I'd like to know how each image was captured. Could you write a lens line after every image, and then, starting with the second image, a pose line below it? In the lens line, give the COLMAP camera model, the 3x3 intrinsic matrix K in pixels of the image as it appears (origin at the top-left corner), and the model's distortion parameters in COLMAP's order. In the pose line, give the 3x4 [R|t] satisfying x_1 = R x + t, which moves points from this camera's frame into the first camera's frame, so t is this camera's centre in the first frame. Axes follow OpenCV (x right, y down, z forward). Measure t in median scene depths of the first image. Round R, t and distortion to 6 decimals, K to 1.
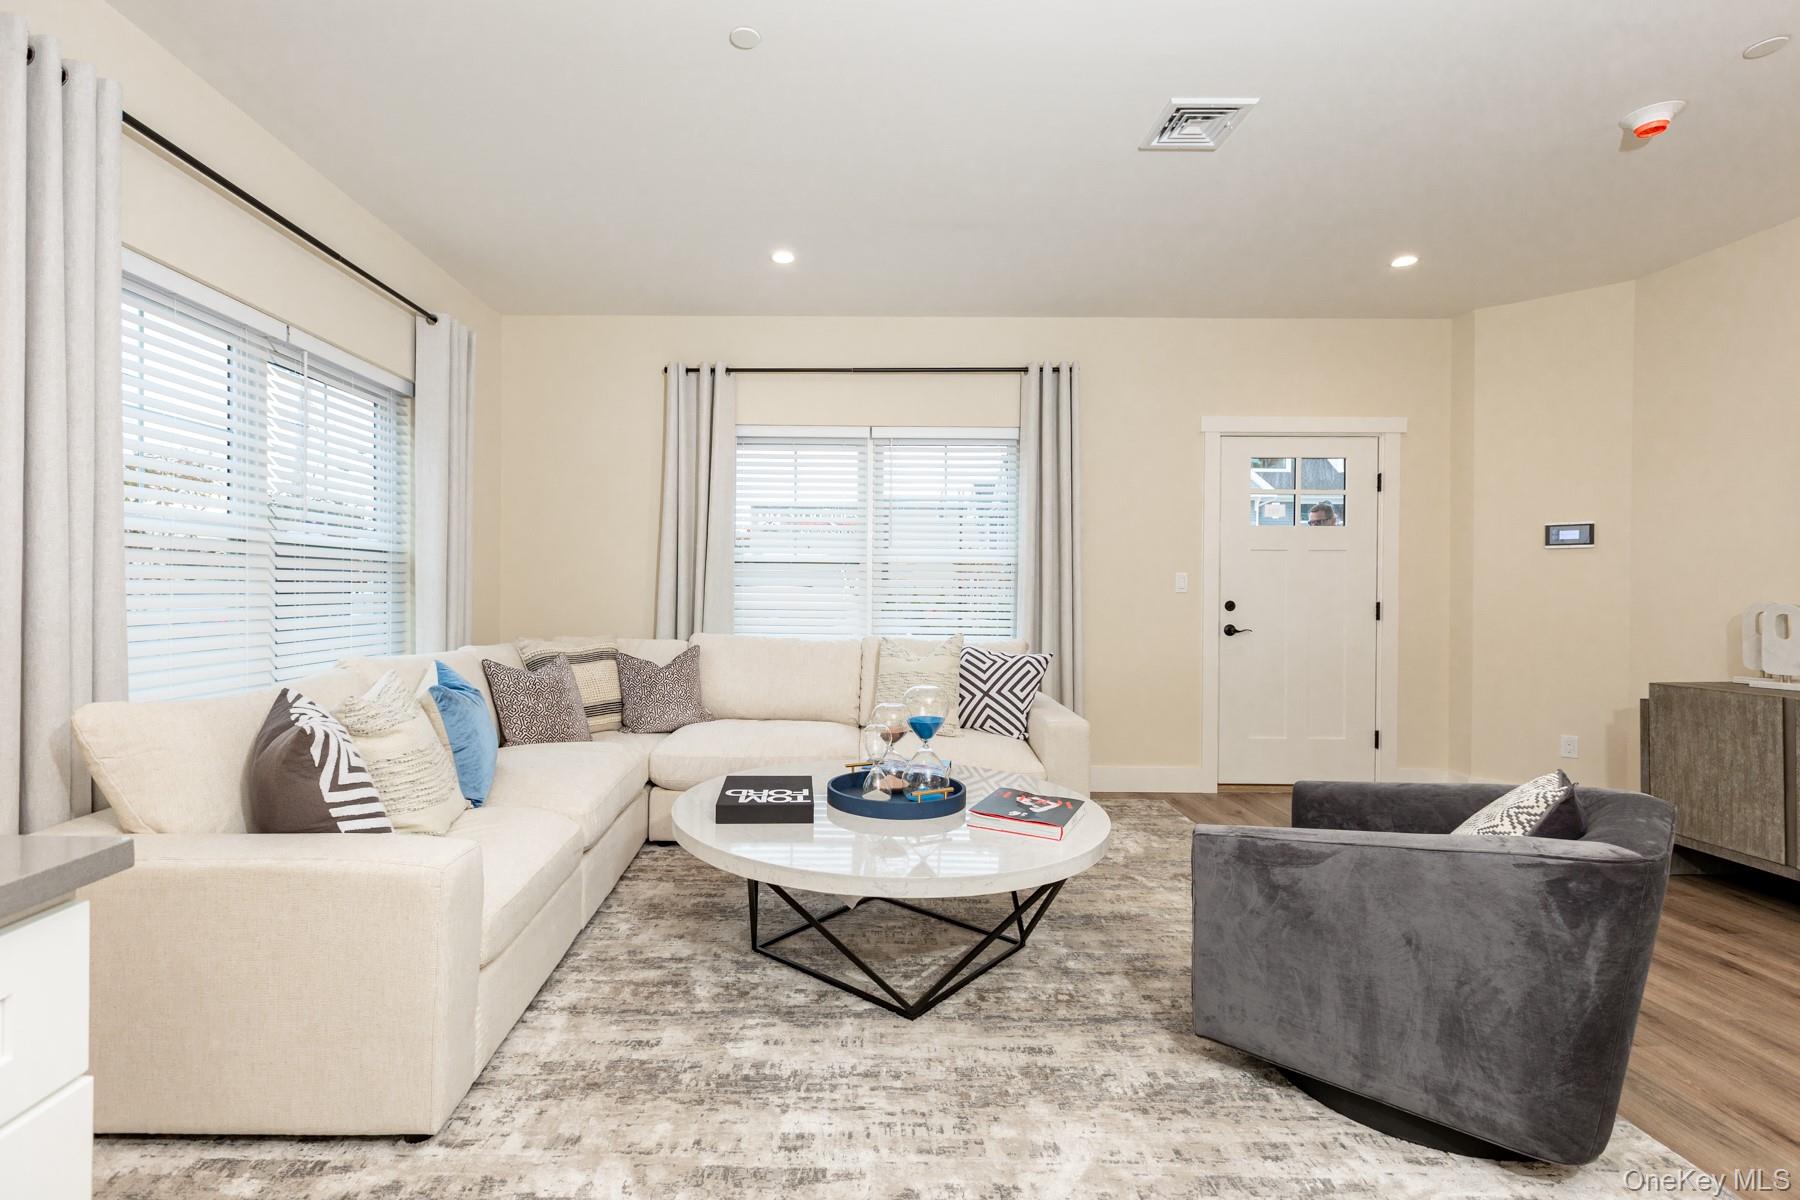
lens RADIAL K [[798.1, 0, 847.2], [0, 798.1, 594.5], [0, 0, 1]] dist [0.000585, -0.000027]
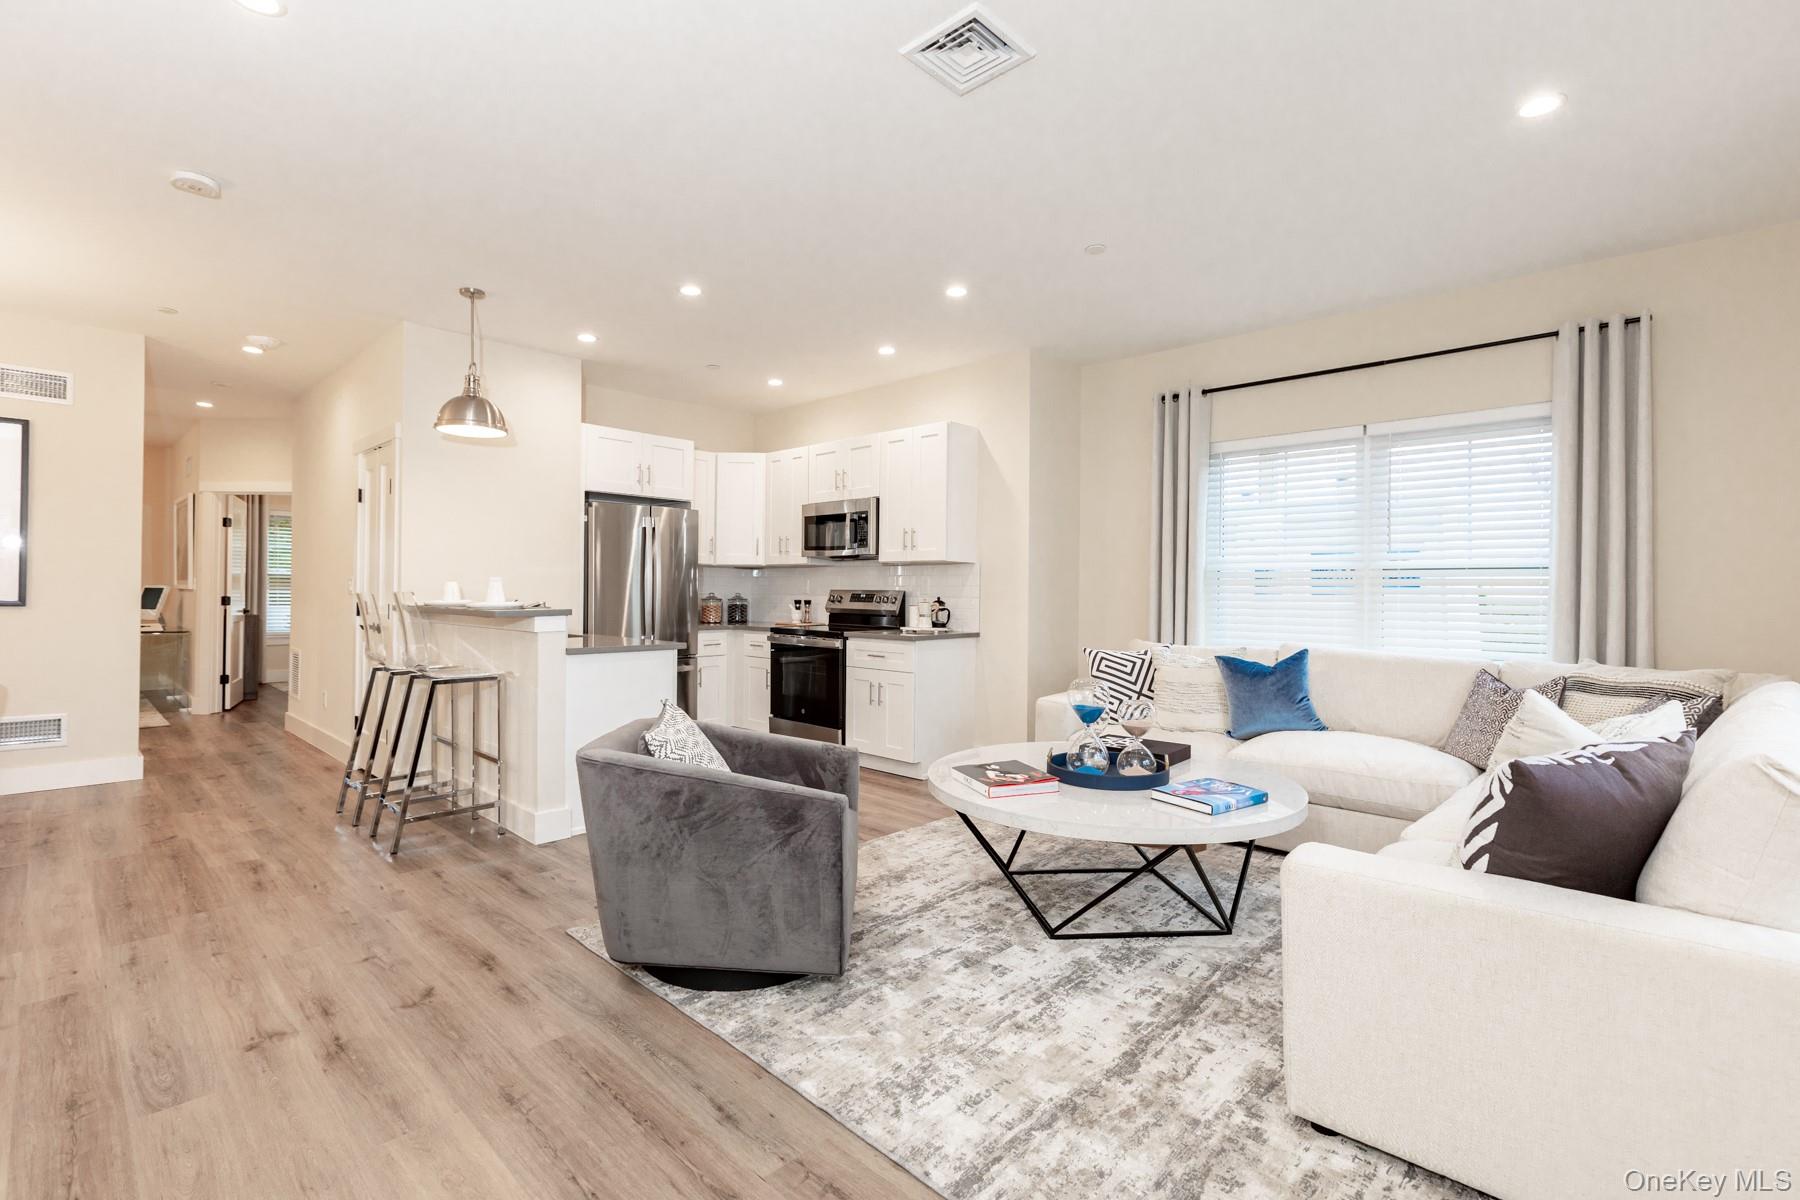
lens RADIAL K [[823.6, 0, 875.2], [0, 823.6, 590.4], [0, 0, 1]] dist [-0.002613, -0.000454]
pose [[-0.696408, -0.015536, -0.717478, 0.797639], [-0.020679, 0.999785, -0.001577, -0.003897], [0.717348, 0.013739, -0.696579, 1.087562]]
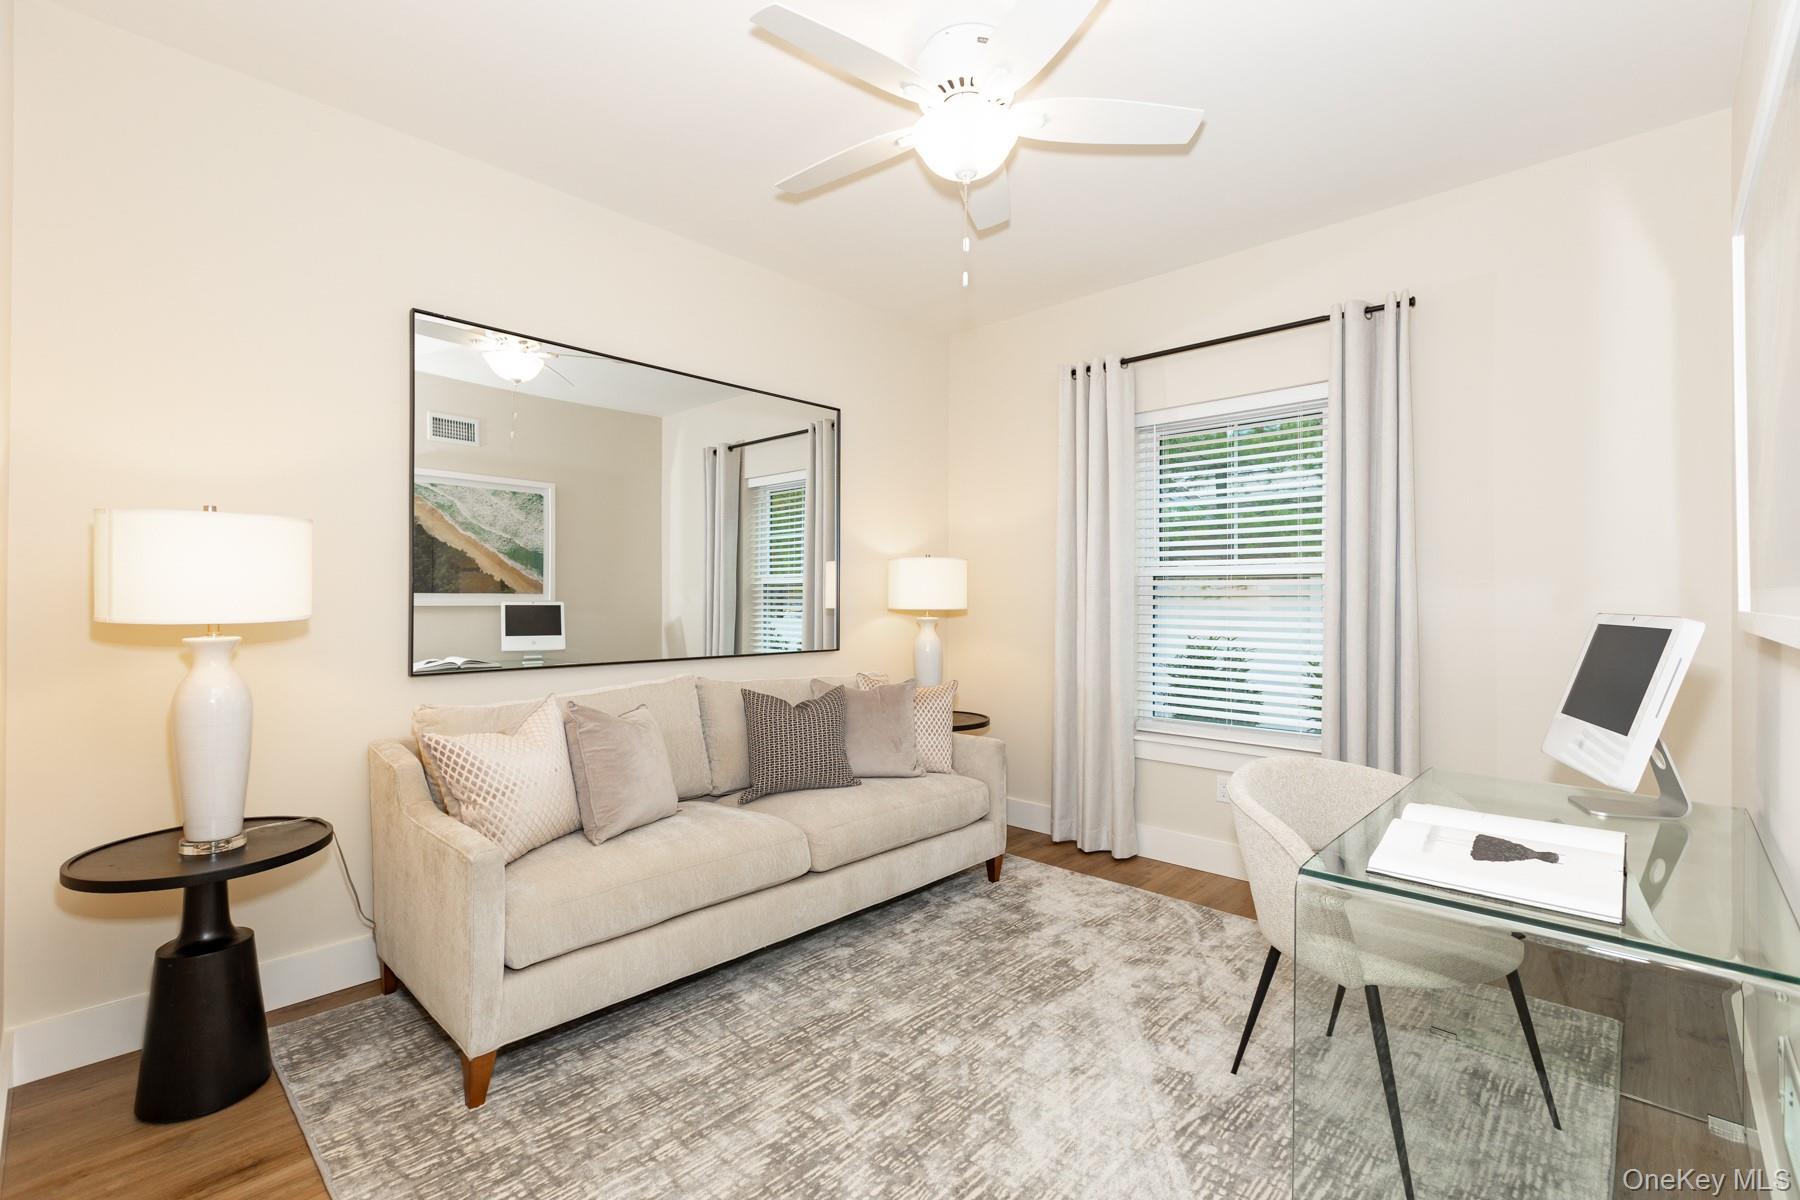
lens RADIAL K [[821.5, 0, 900.0], [0, 821.5, 600.0], [0, 0, 1]] dist [0.001188, 0.000340]
pose [[-0.744722, -0.003817, 0.667364, 0.563528], [-0.000425, 0.999986, 0.005246, 0.008342], [-0.667375, 0.003623, -0.744713, -1.180509]]
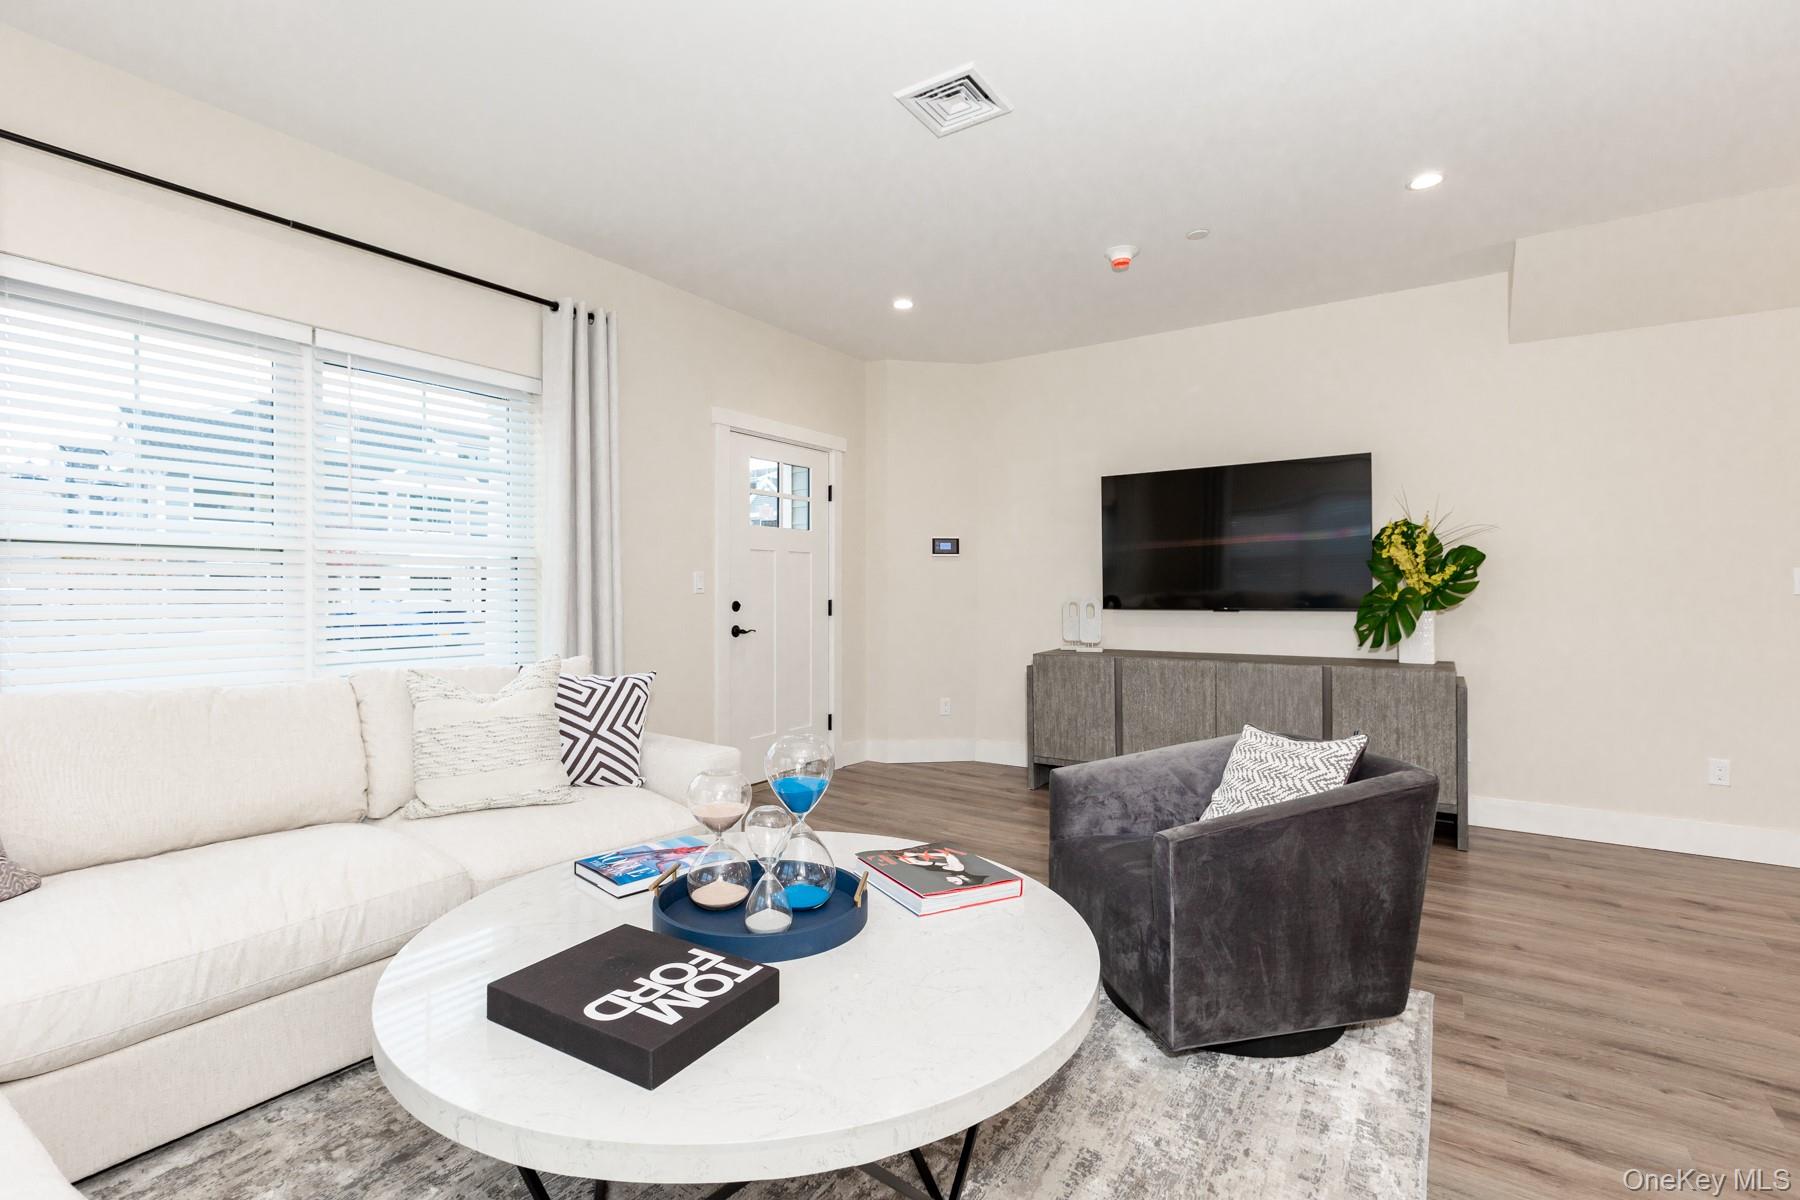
lens RADIAL K [[809.8, 0, 857.3], [0, 809.8, 590.8], [0, 0, 1]] dist [-0.002626, -0.000652]
pose [[0.578445, -0.008675, 0.815676, -0.295896], [0.011134, 0.999934, 0.002739, -0.006754], [-0.815646, 0.007497, 0.578503, 0.377049]]
